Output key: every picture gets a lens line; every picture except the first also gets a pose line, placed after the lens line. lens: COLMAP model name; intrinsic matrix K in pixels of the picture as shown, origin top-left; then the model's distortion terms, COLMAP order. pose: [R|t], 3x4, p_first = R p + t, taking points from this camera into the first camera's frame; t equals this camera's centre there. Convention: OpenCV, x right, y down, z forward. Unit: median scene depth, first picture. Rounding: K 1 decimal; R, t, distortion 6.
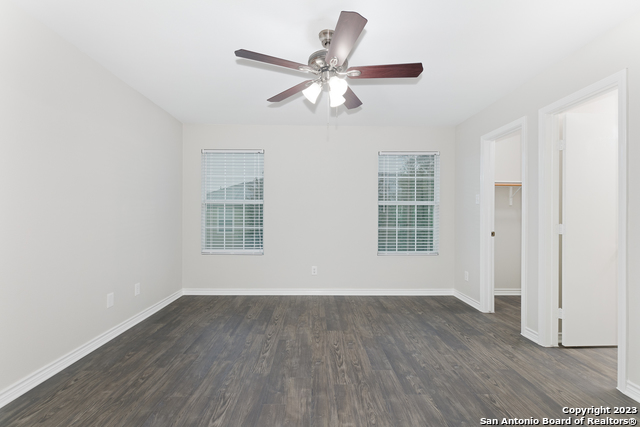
lens RADIAL K [[293.3, 0, 316.3], [0, 293.3, 212.5], [0, 0, 1]] dist [0.004651, -0.001622]
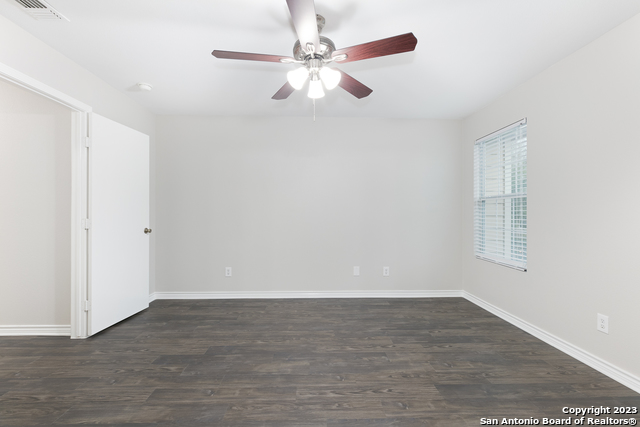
lens RADIAL K [[293.3, 0, 319.6], [0, 293.3, 213.5], [0, 0, 1]] dist [0.004651, -0.001622]
pose [[0.005648, -0.005303, -0.999970, 0.732409], [0.007970, 0.999954, -0.005257, 0.013644], [0.999952, -0.007941, 0.005690, 0.762622]]
